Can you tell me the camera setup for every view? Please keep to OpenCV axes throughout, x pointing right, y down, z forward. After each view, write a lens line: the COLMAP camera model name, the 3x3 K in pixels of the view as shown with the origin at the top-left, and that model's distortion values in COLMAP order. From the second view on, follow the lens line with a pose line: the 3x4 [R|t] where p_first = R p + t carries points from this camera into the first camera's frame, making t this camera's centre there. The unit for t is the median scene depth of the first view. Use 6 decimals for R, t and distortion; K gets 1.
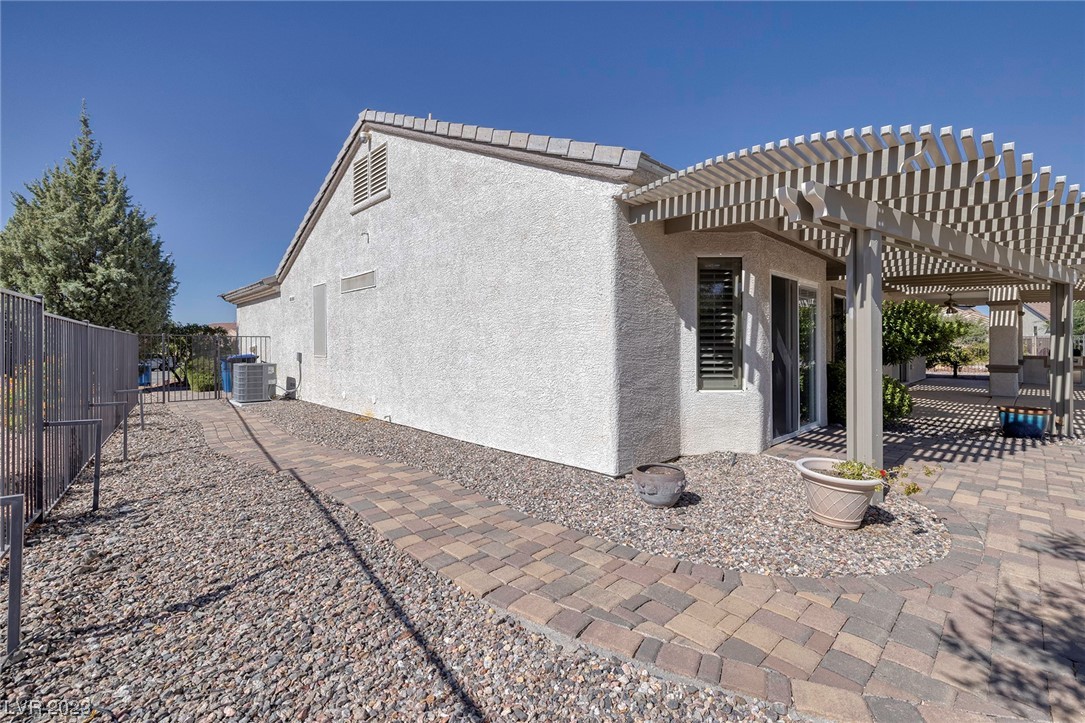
lens RADIAL K [[466.6, 0, 542.5], [0, 466.6, 361.5], [0, 0, 1]] dist [0.001851, 0.000520]
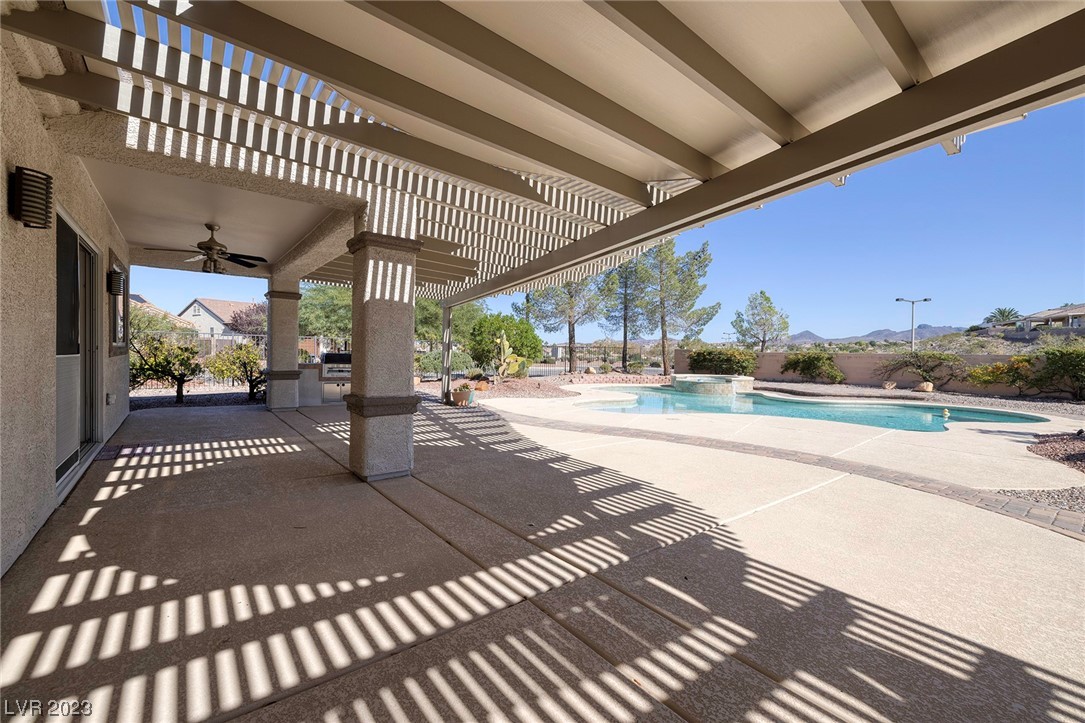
lens RADIAL K [[466.6, 0, 542.5], [0, 466.6, 361.5], [0, 0, 1]] dist [0.001851, 0.000520]
pose [[0.096507, -0.007199, 0.995306, 0.402163], [0.005630, 0.999962, 0.006687, -0.016858], [-0.995316, 0.004958, 0.096544, 0.564029]]
